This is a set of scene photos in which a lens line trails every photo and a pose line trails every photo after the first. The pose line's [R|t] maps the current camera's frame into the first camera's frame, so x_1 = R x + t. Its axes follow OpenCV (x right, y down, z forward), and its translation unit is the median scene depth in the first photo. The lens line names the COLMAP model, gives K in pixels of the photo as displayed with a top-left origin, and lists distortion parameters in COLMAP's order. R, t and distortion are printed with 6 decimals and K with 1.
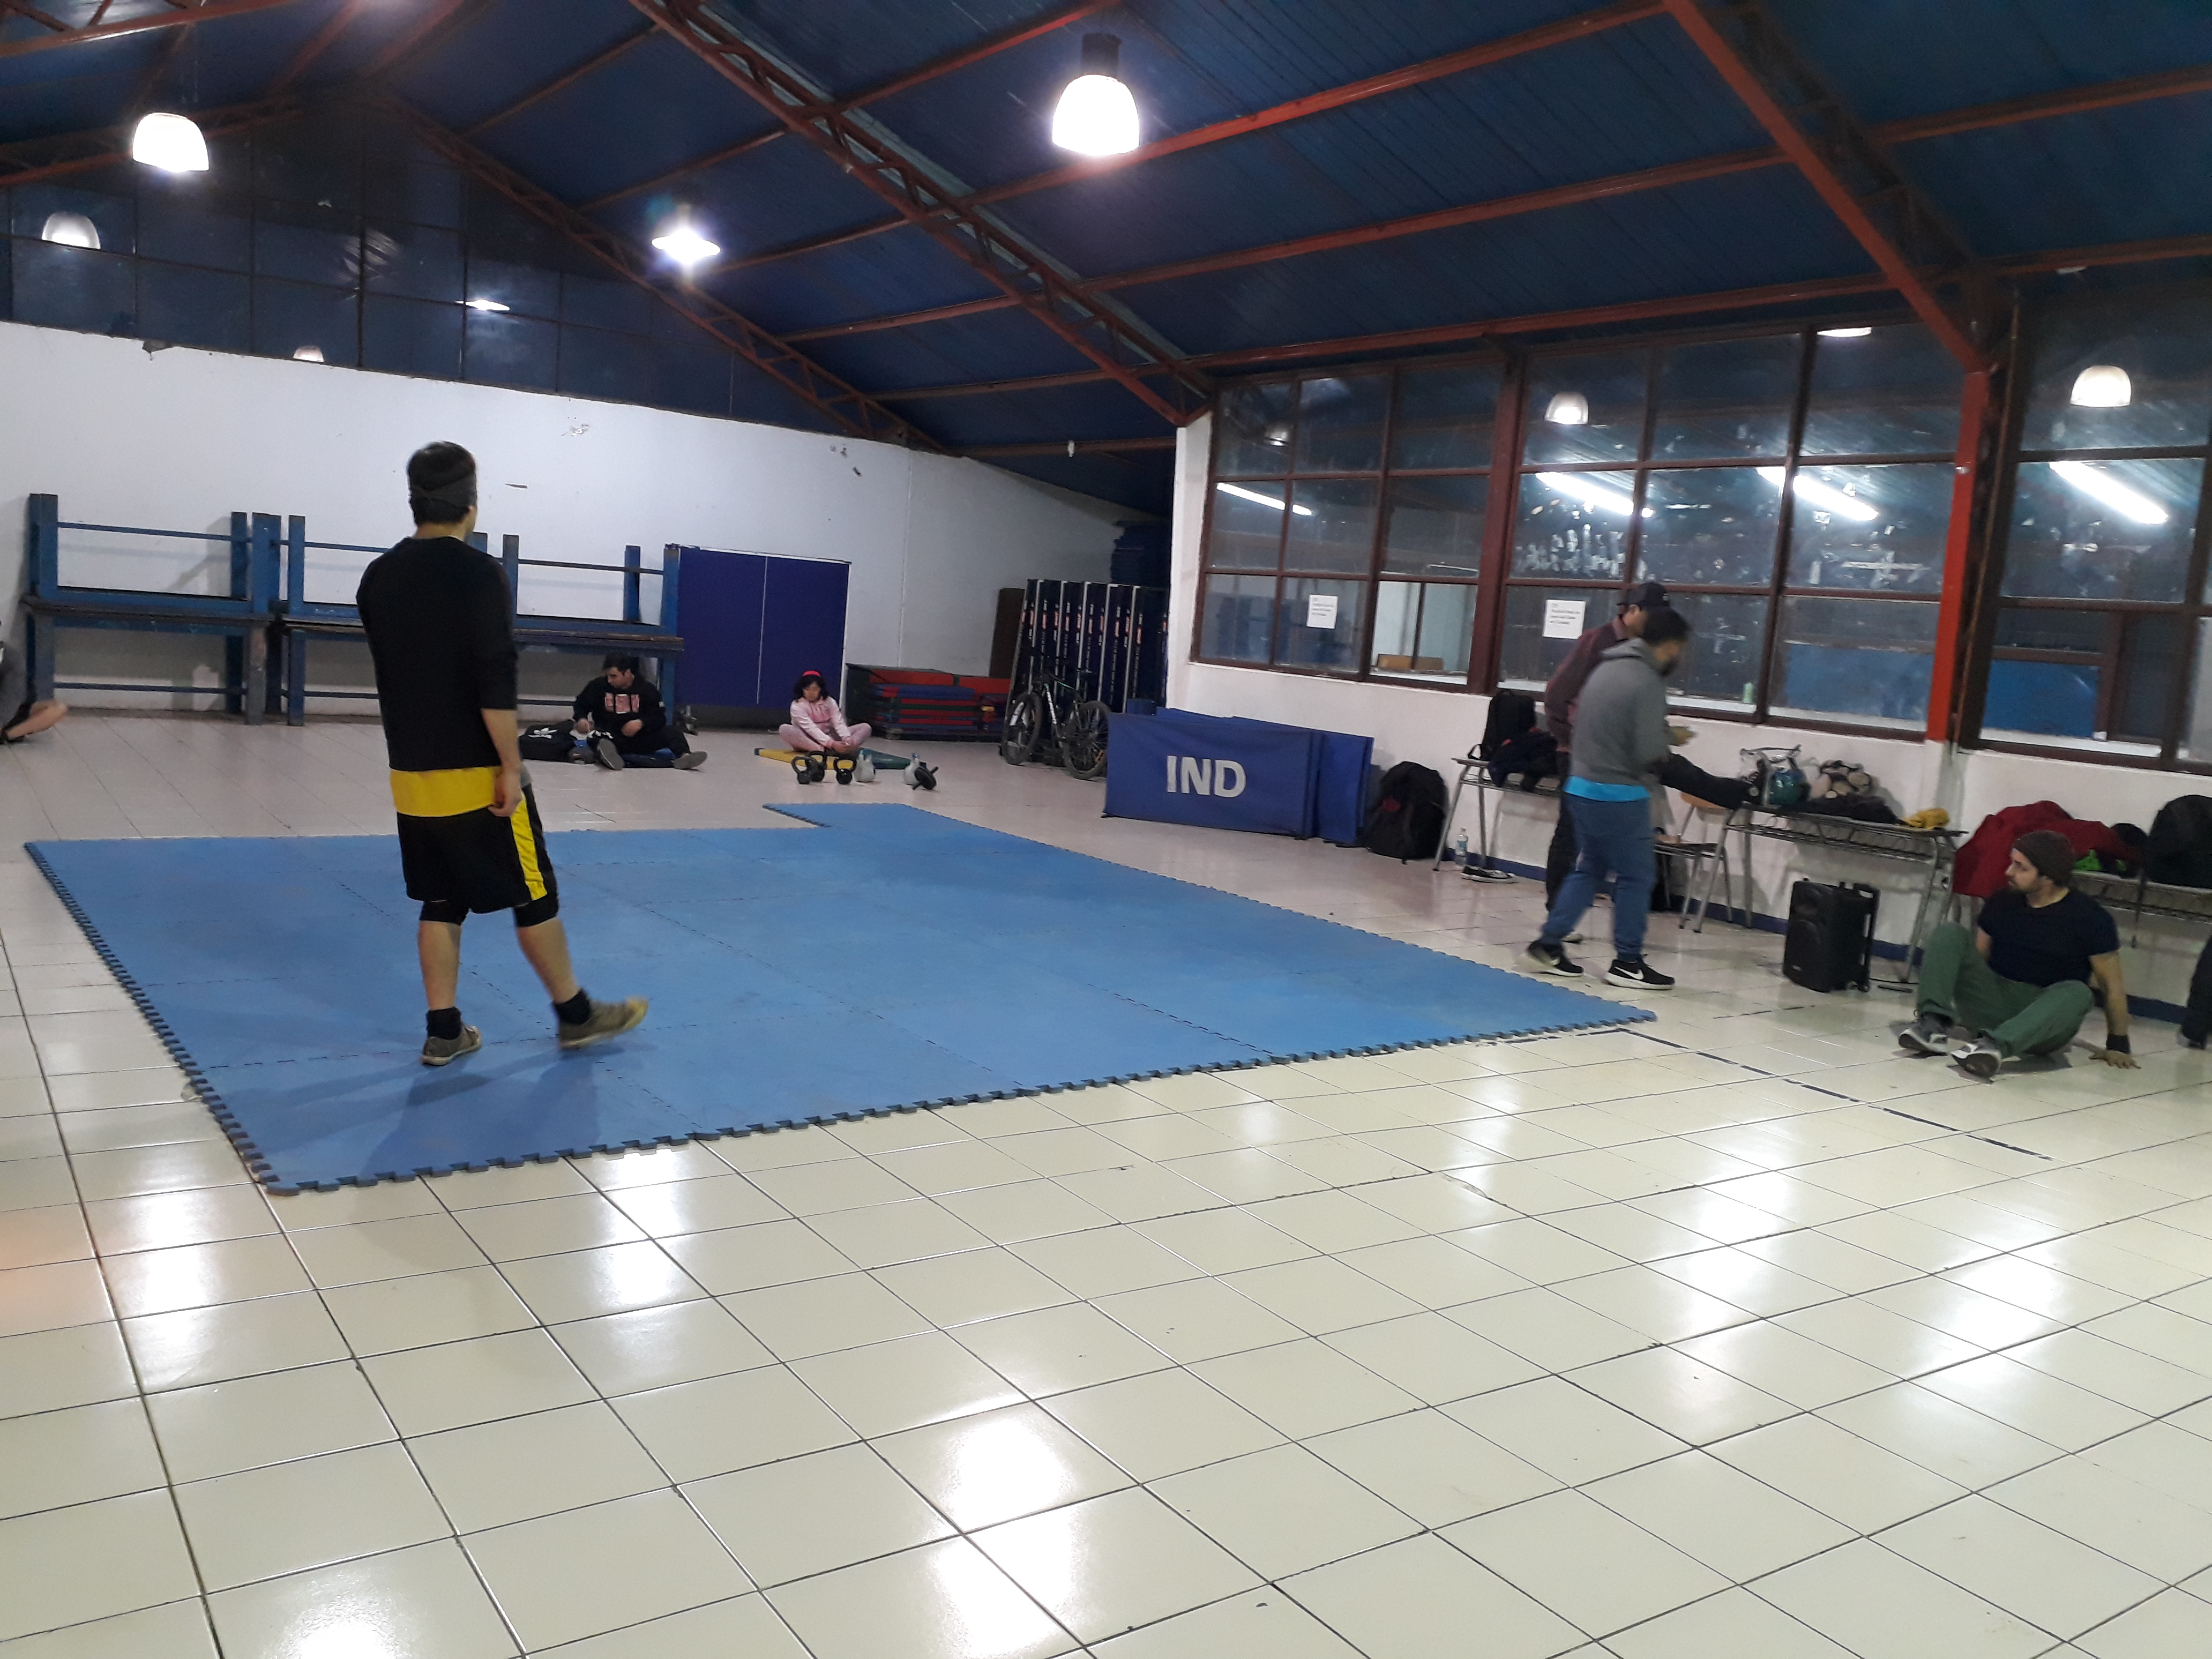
lens RADIAL K [[1729.0, 0, 1123.9], [0, 1729.0, 841.7], [0, 0, 1]] dist [0.042699, -0.053261]
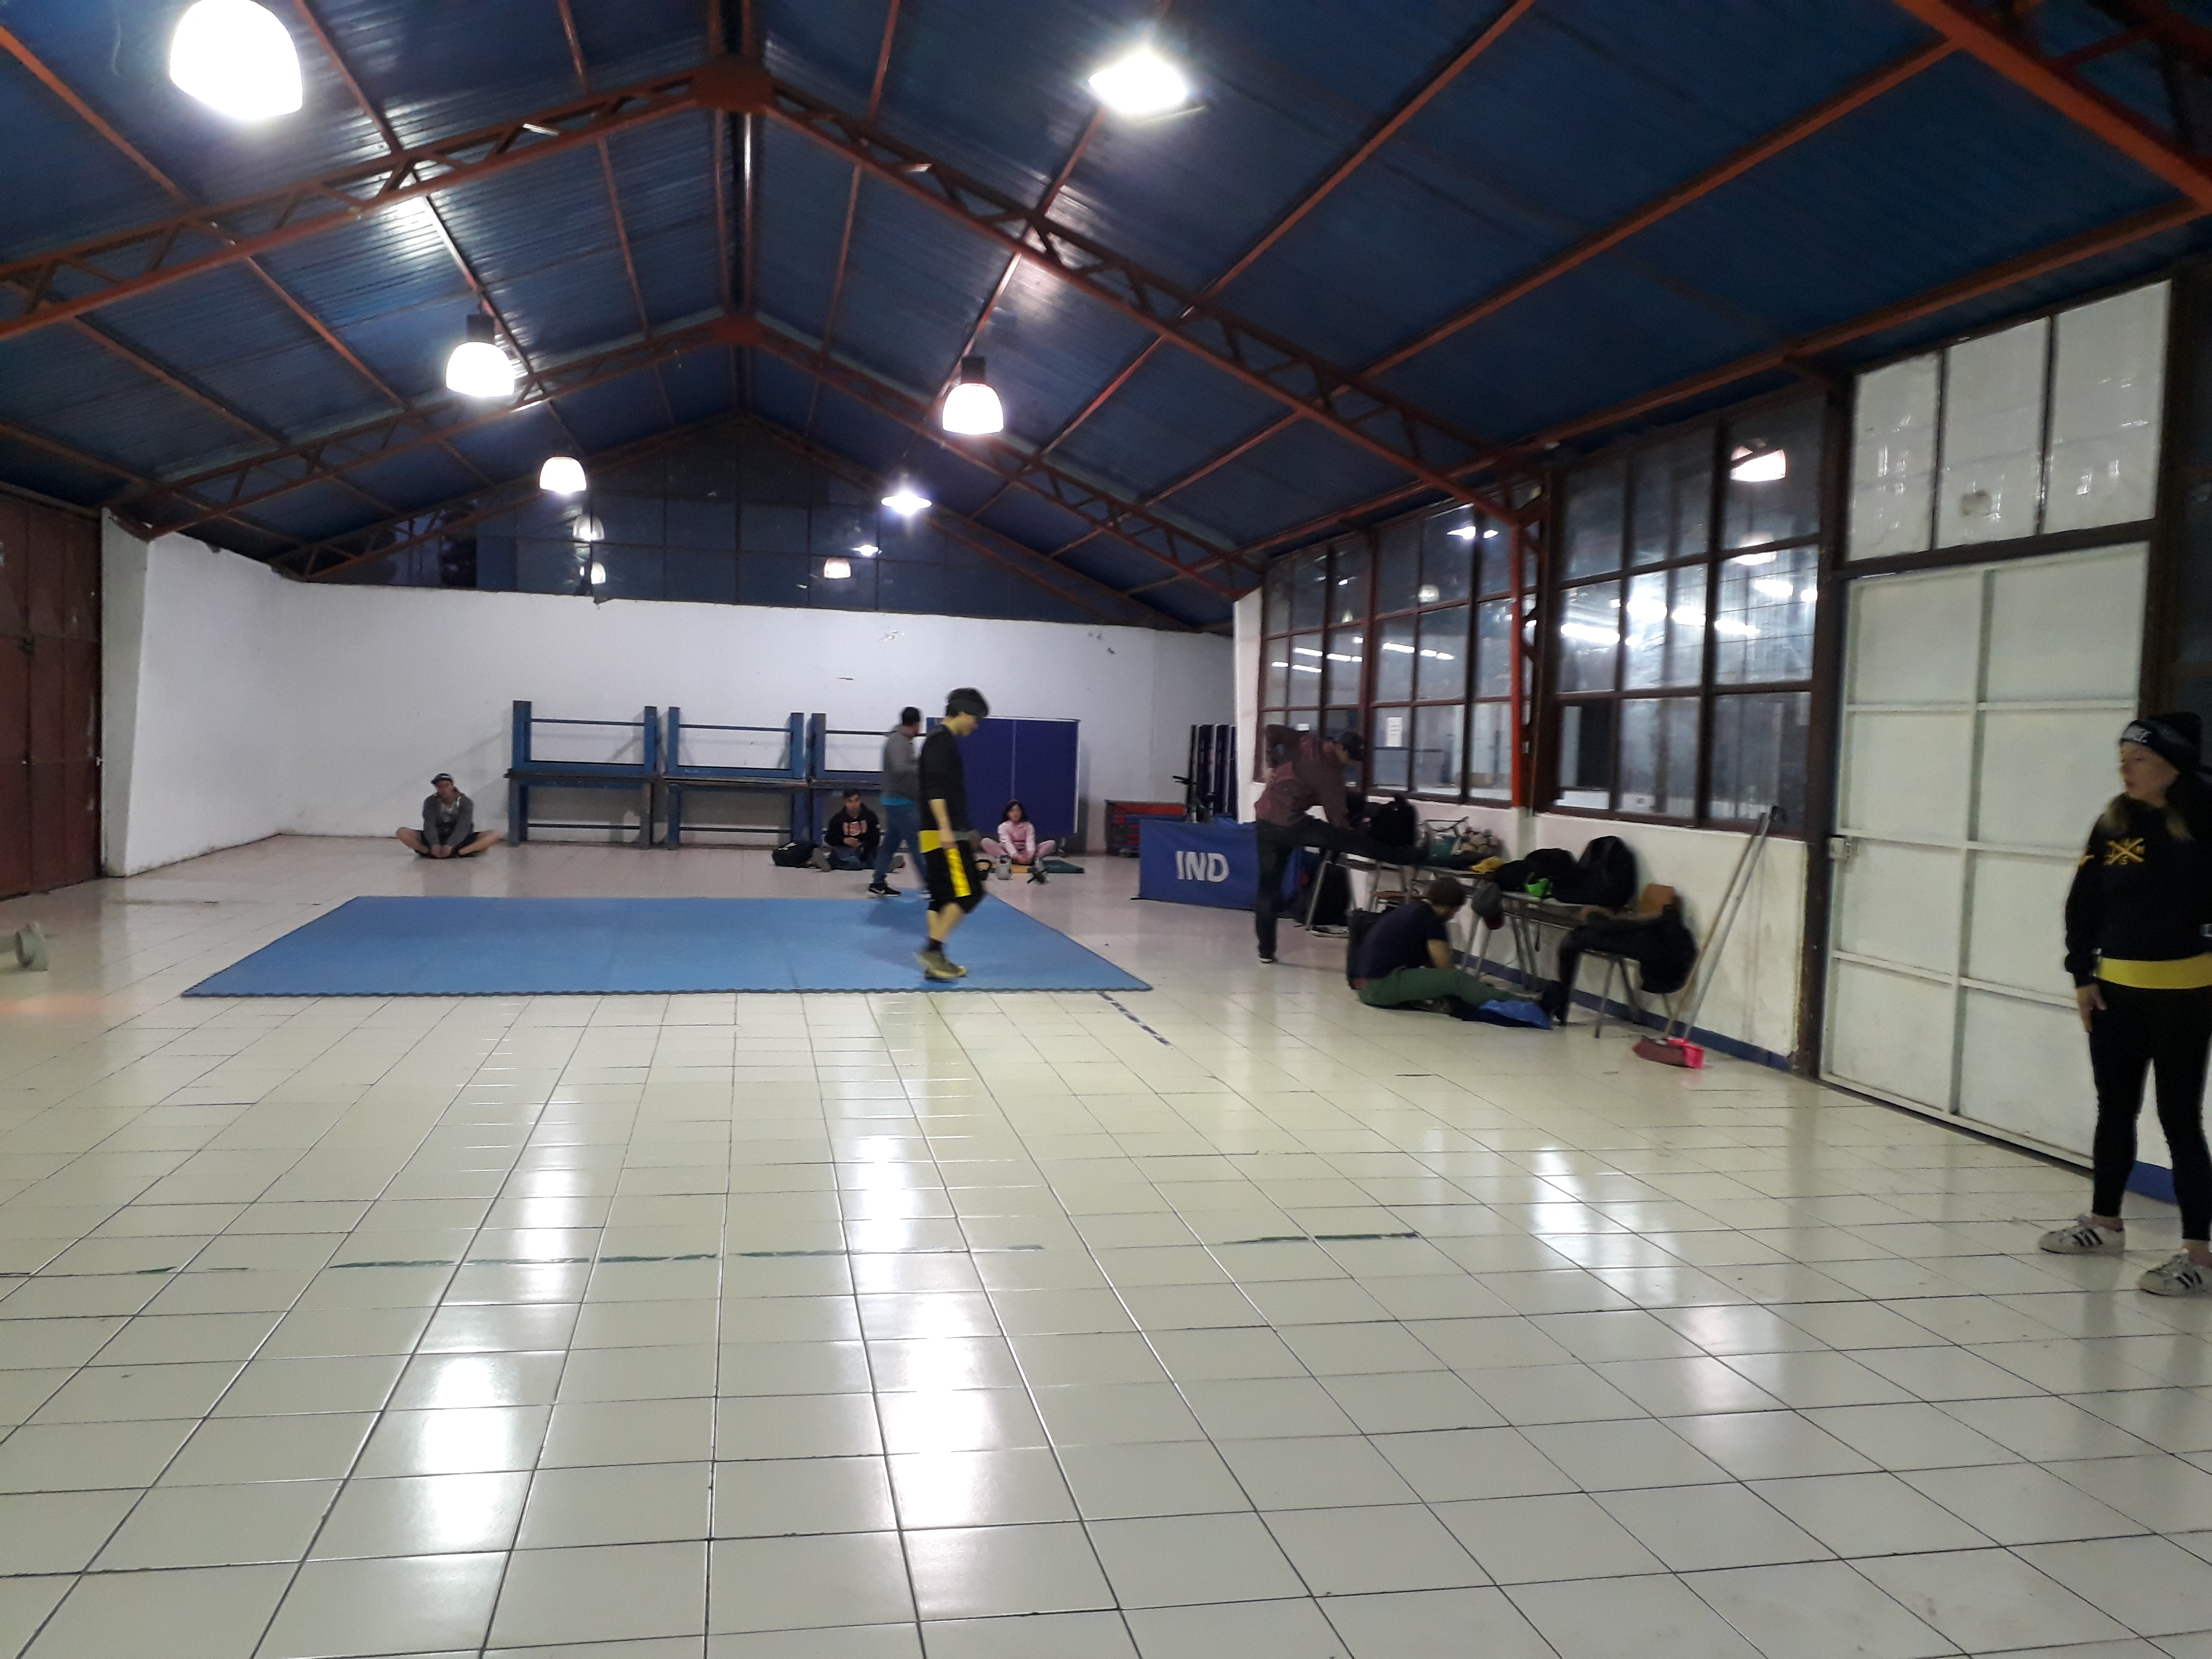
lens RADIAL K [[1729.0, 0, 1122.8], [0, 1729.0, 821.9], [0, 0, 1]] dist [0.042699, -0.053261]
pose [[0.918726, -0.028028, -0.393901, 0.697912], [-0.015396, 0.994177, -0.106651, 0.093584], [0.394596, 0.104047, 0.912945, -0.276454]]
